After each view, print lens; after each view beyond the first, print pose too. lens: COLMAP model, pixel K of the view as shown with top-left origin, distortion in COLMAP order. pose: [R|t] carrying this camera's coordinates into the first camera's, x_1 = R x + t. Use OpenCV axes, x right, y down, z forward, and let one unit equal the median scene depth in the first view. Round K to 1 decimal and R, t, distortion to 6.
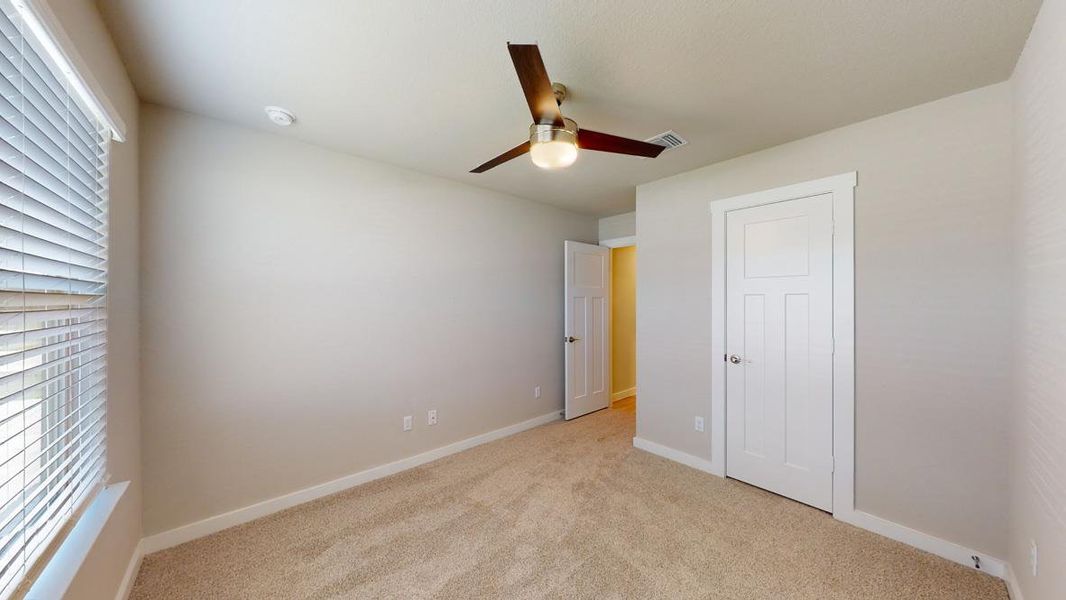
lens RADIAL K [[389.4, 0, 536.2], [0, 389.4, 298.7], [0, 0, 1]] dist [0.000166, 0.000285]
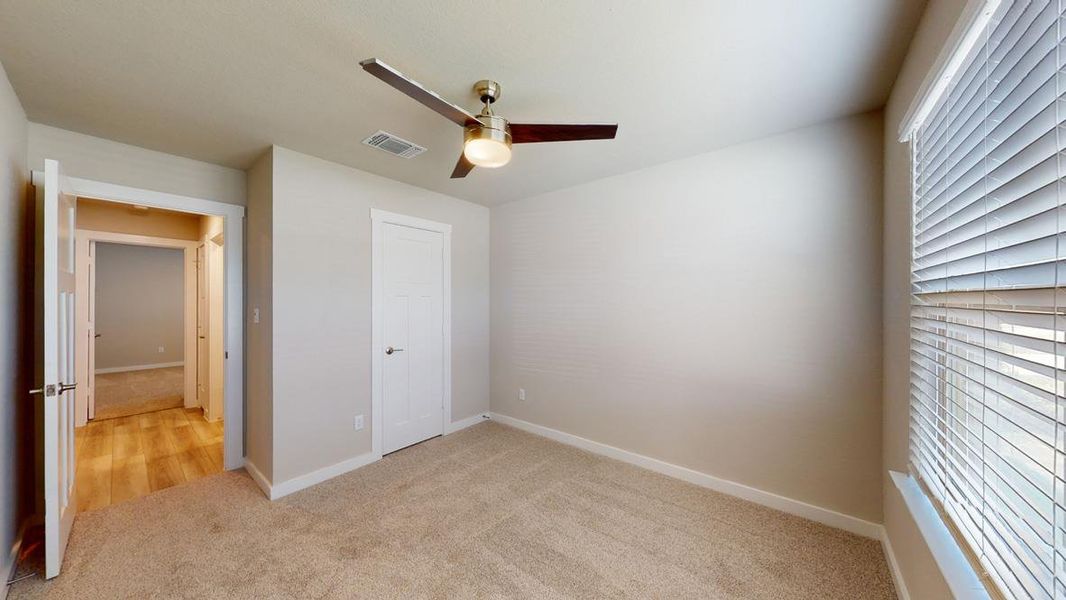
lens RADIAL K [[389.4, 0, 536.0], [0, 389.4, 300.8], [0, 0, 1]] dist [0.000166, 0.000285]
pose [[-0.291700, 0.000270, 0.956510, -0.710938], [-0.002725, 0.999996, -0.001114, 0.005005], [-0.956506, -0.002932, -0.291698, 0.889446]]
